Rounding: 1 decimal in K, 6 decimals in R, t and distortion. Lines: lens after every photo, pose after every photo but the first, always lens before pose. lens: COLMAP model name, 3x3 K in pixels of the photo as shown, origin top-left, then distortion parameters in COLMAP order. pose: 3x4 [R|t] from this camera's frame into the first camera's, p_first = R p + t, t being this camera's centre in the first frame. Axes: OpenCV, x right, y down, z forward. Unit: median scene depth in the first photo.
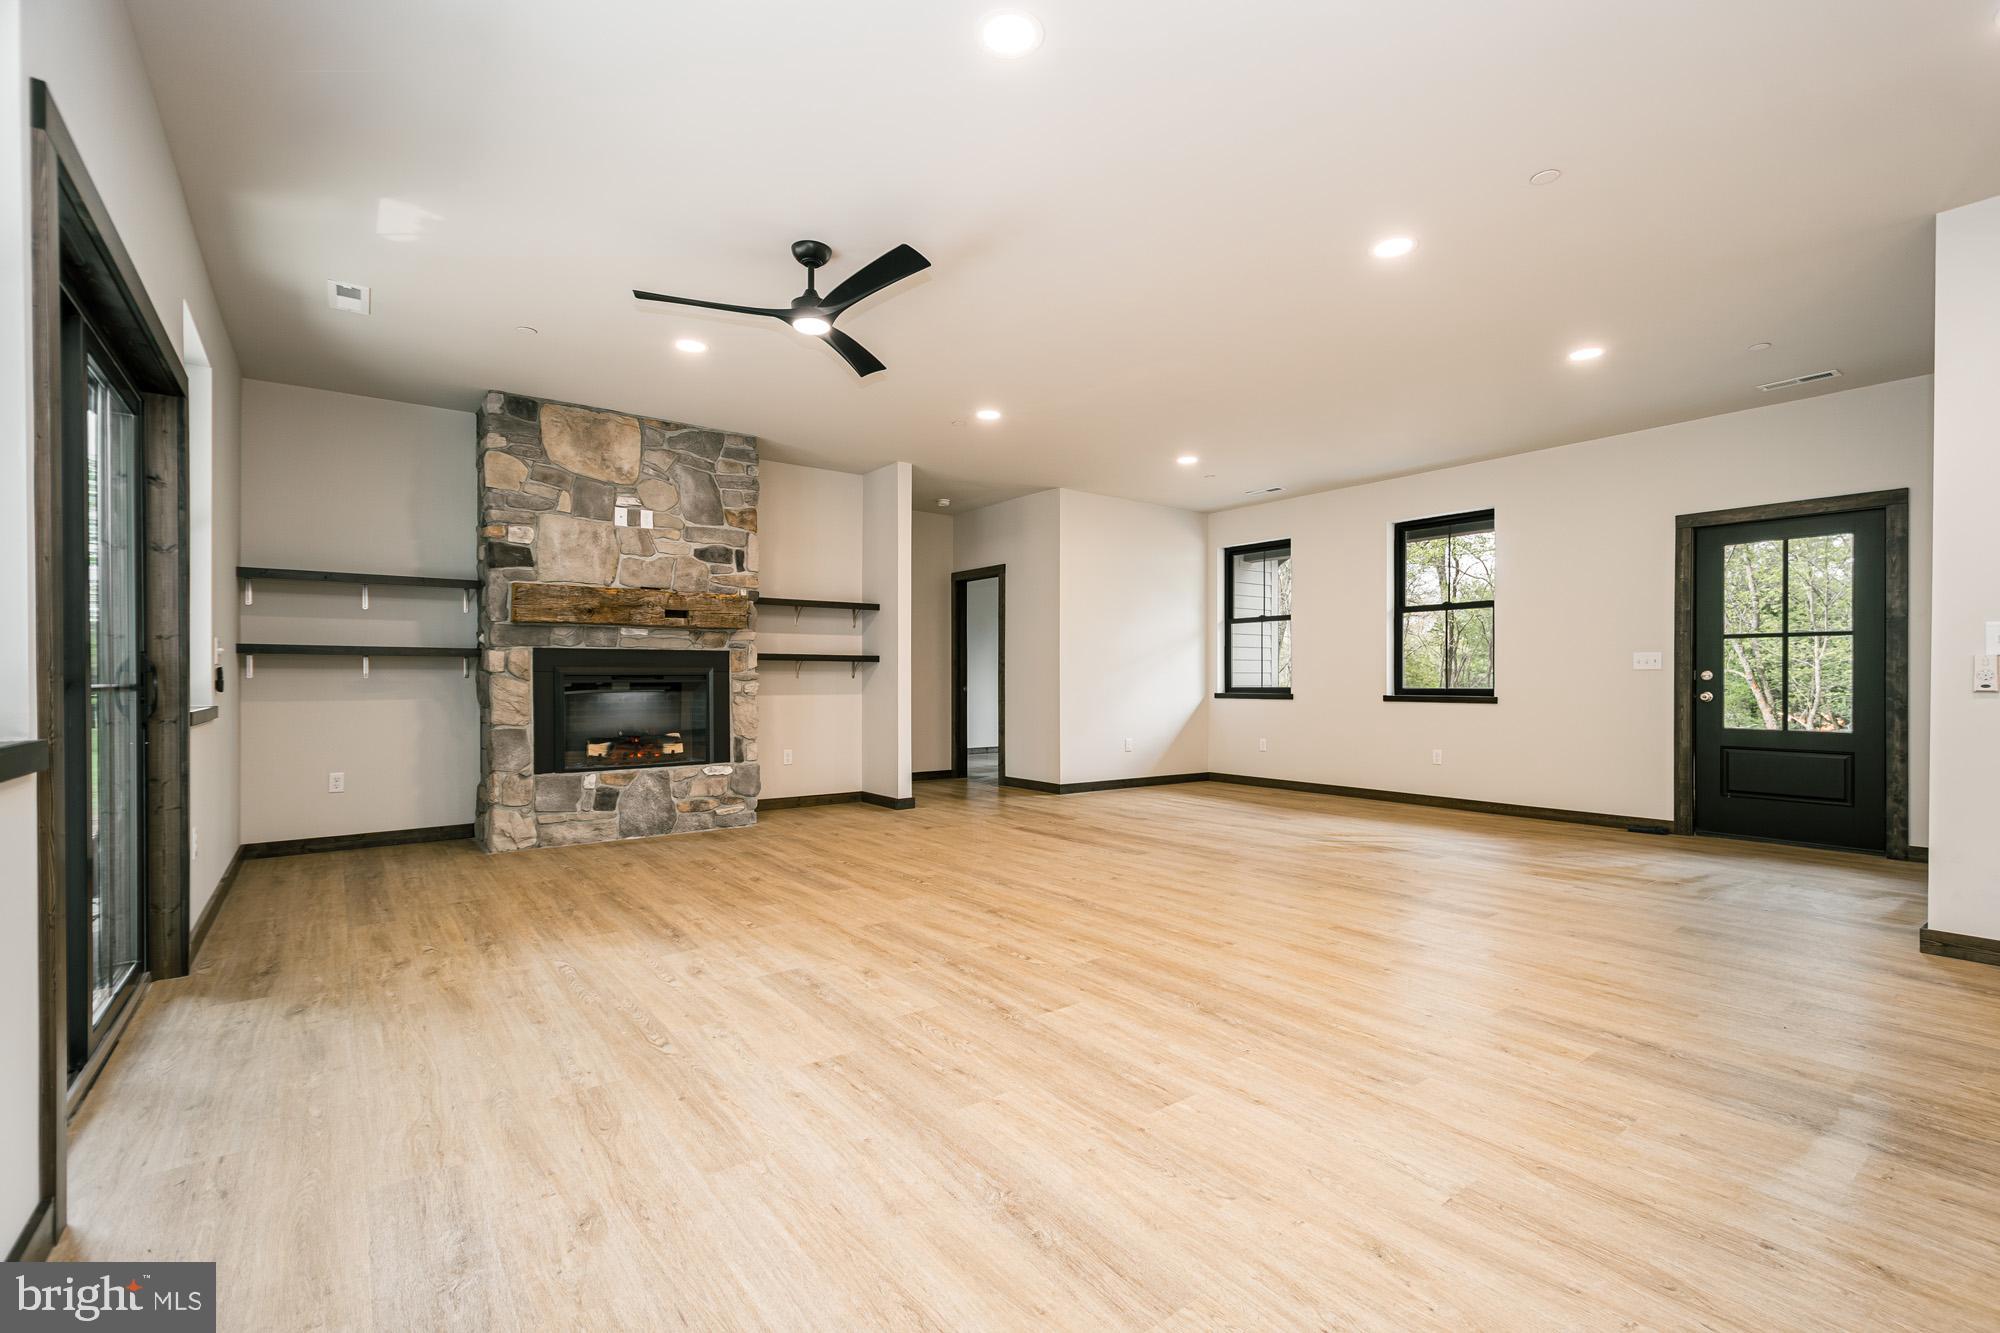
lens RADIAL K [[877.3, 0, 996.2], [0, 877.3, 678.5], [0, 0, 1]] dist [0.008108, -0.001826]
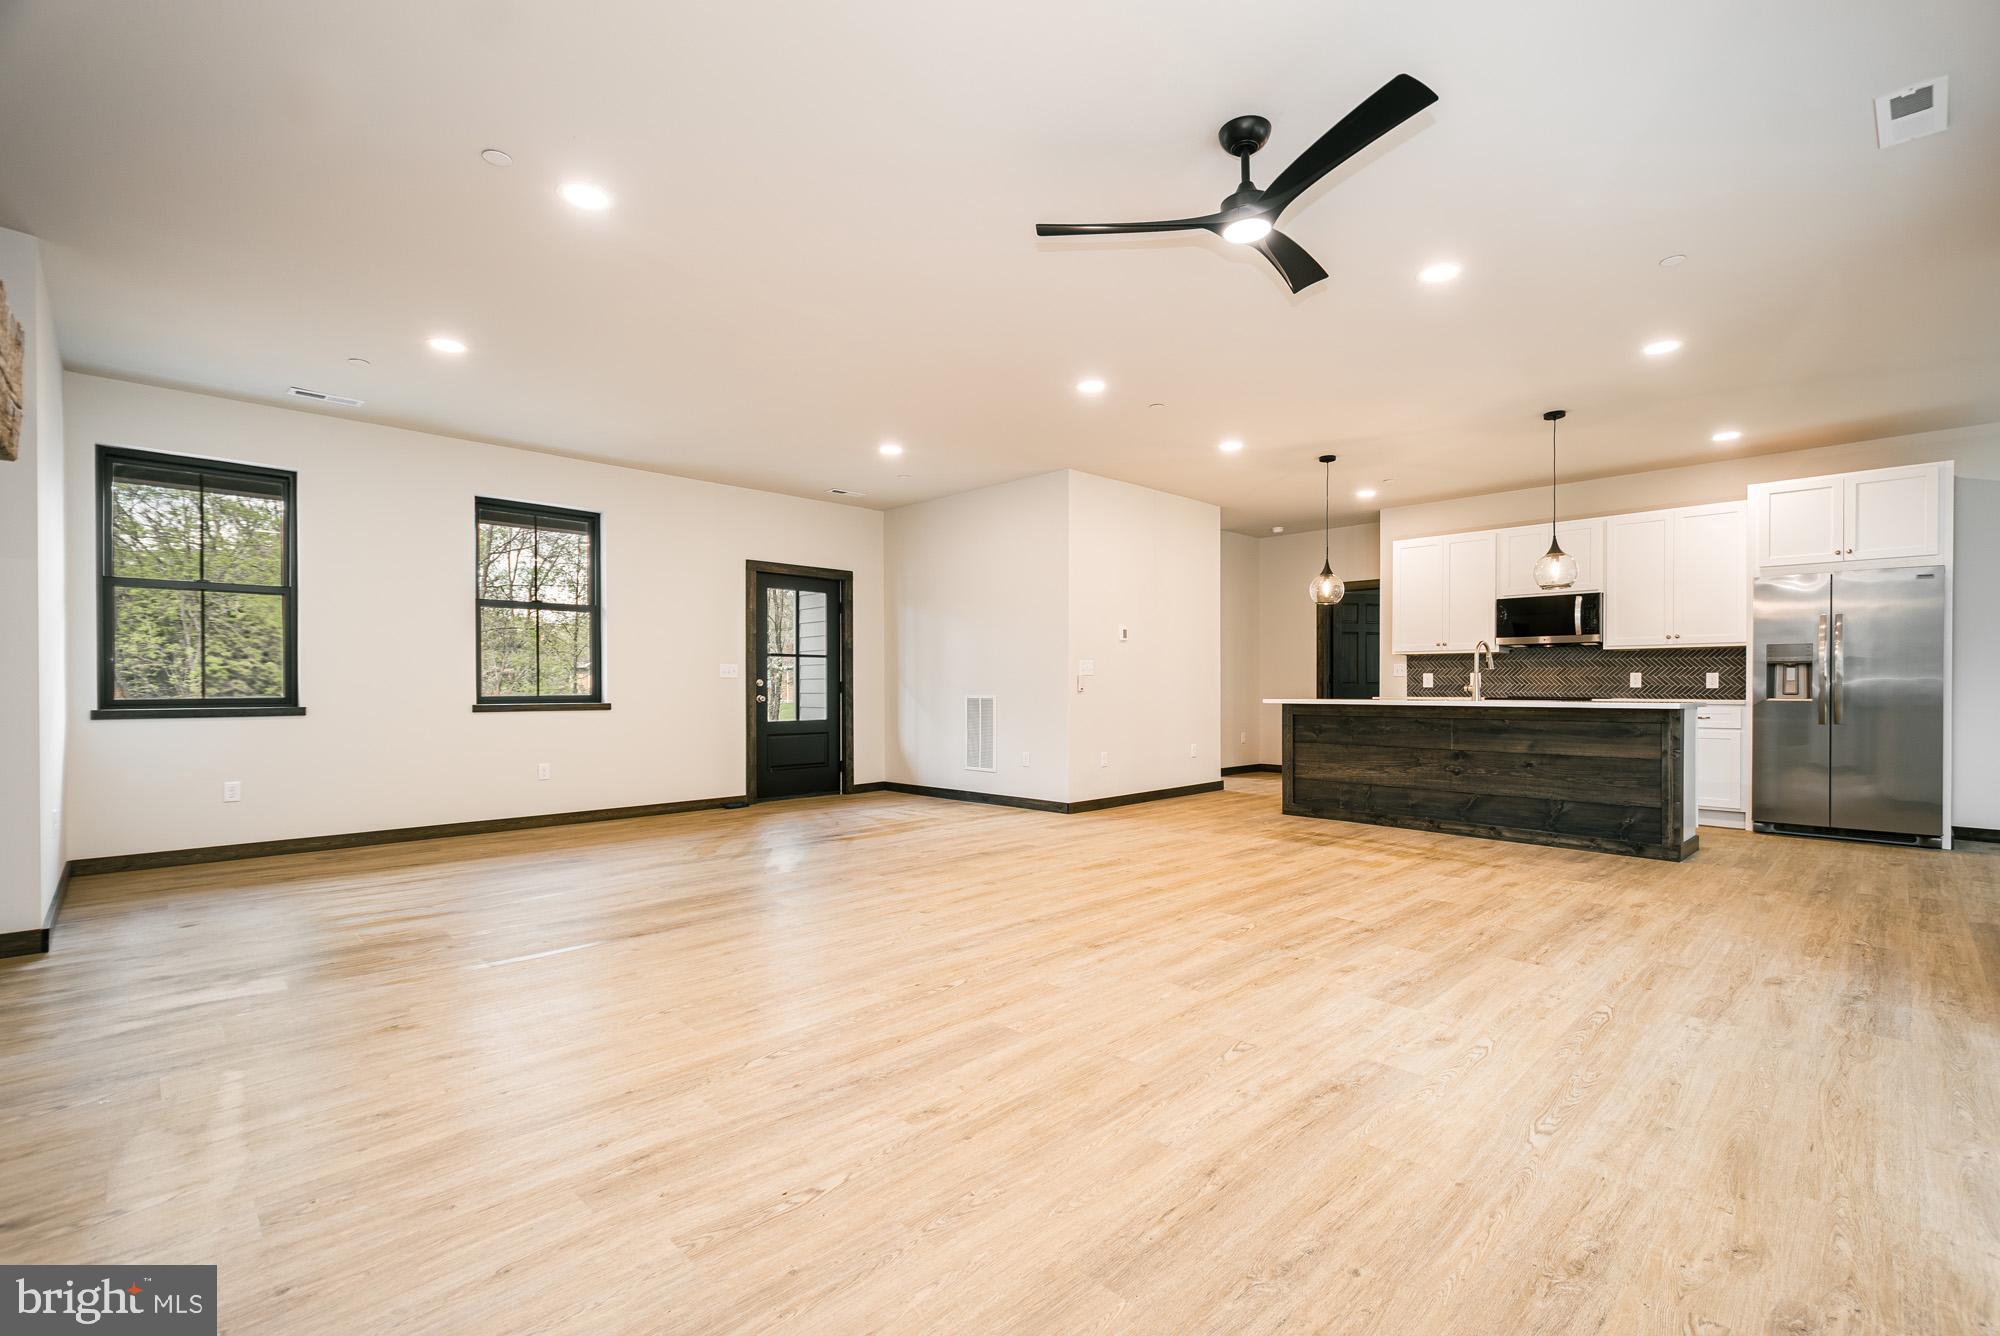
lens RADIAL K [[893.4, 0, 1010.8], [0, 893.4, 696.0], [0, 0, 1]] dist [0.013822, -0.002552]
pose [[-0.144457, -0.011498, 0.989444, -0.985000], [-0.001783, 0.999934, 0.011359, 0.000335], [-0.989509, -0.000123, -0.144468, 1.344965]]
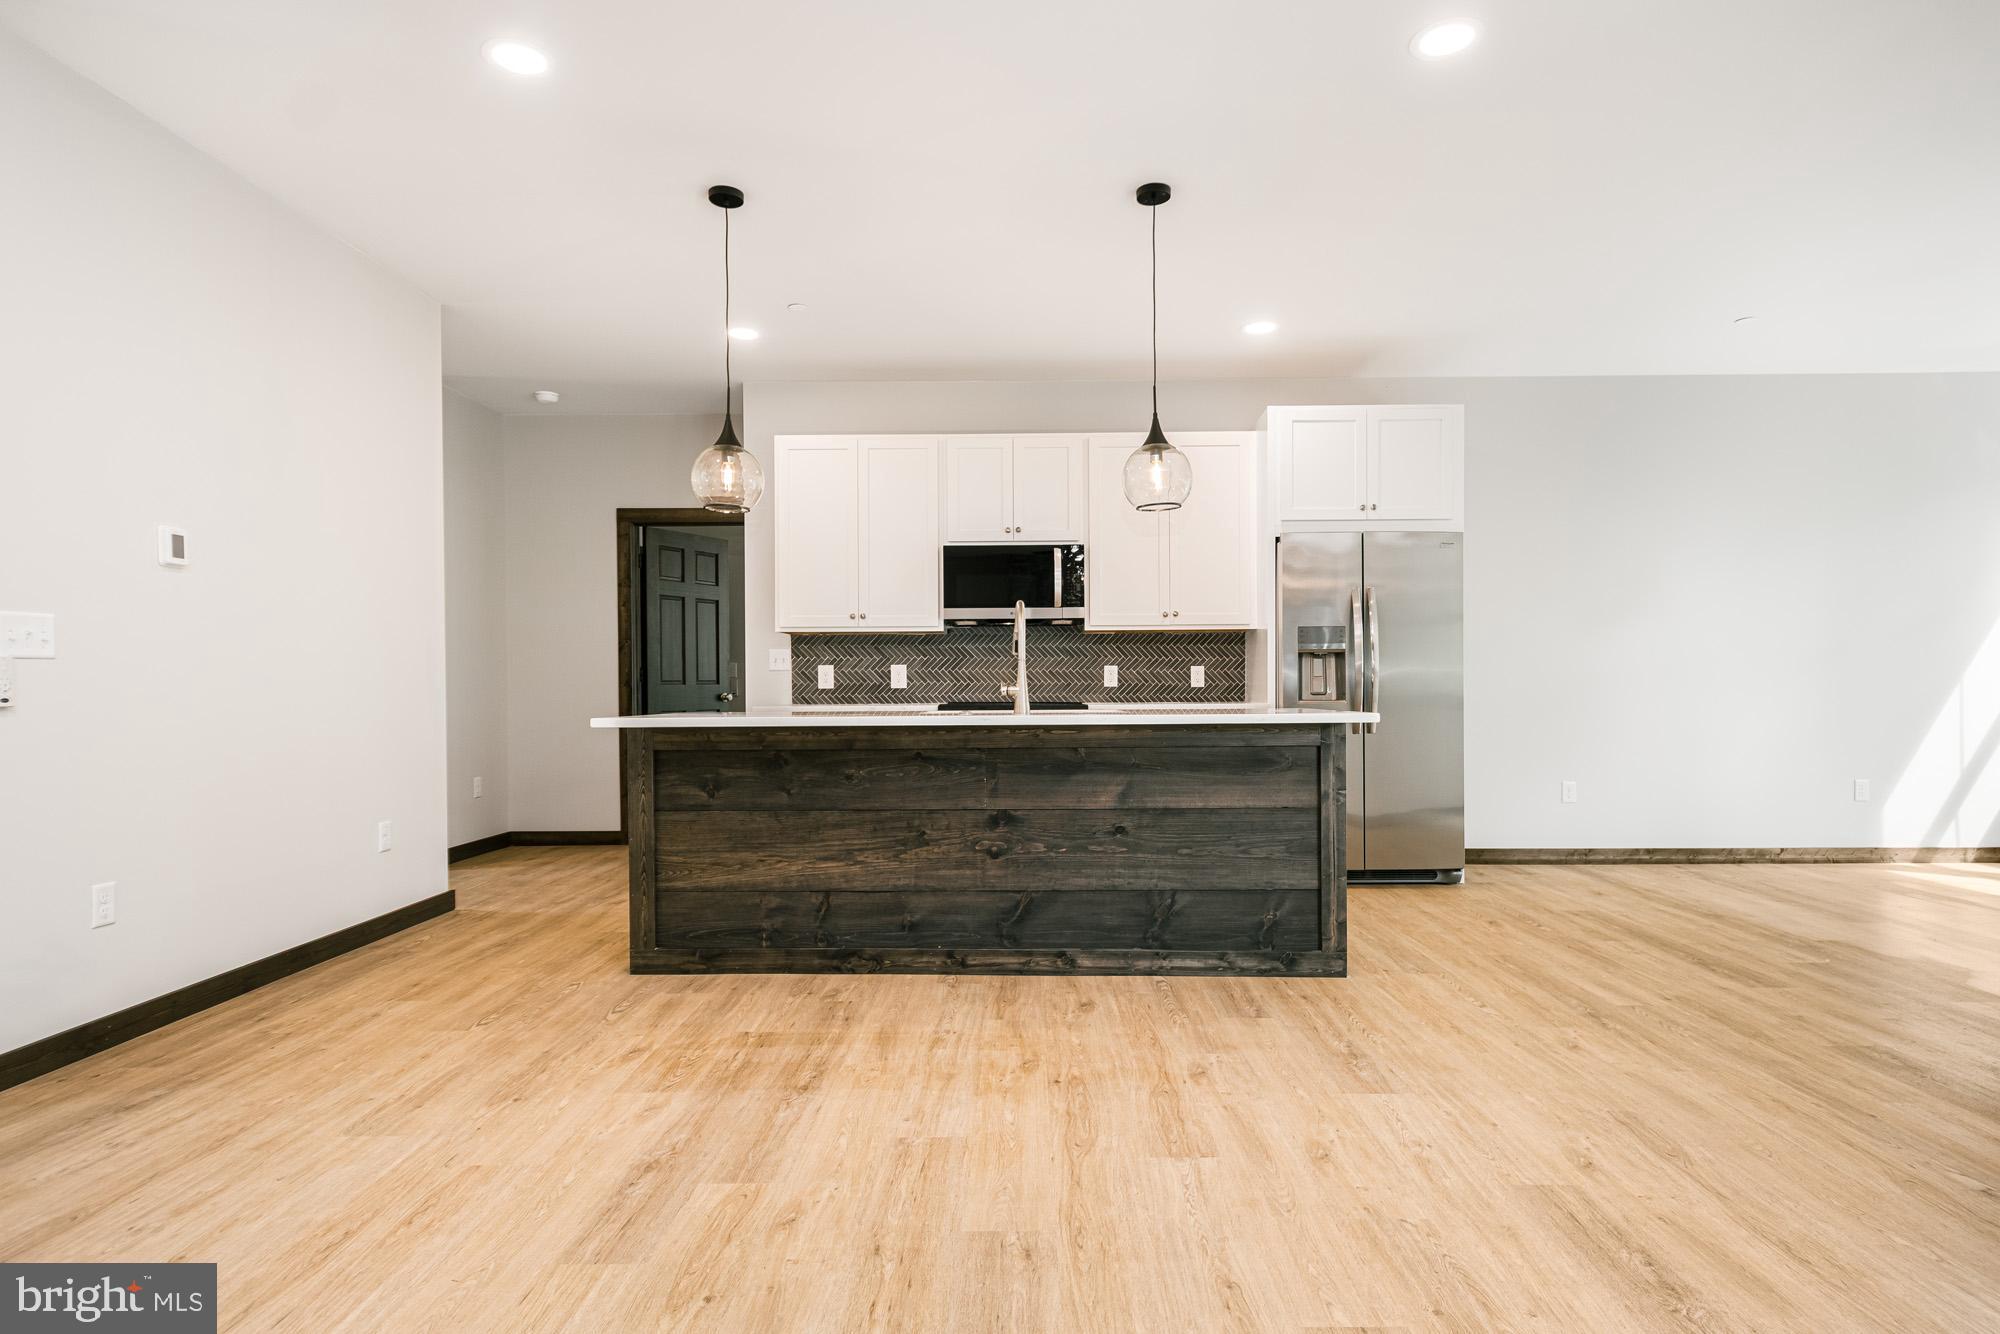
lens RADIAL K [[1043.4, 0, 1016.8], [0, 1043.4, 689.7], [0, 0, 1]] dist [0.014869, -0.001271]
pose [[-0.798756, 0.001512, 0.601654, -0.043526], [0.004659, 0.999982, 0.003671, -0.000343], [-0.601638, 0.005736, -0.798749, 1.059991]]
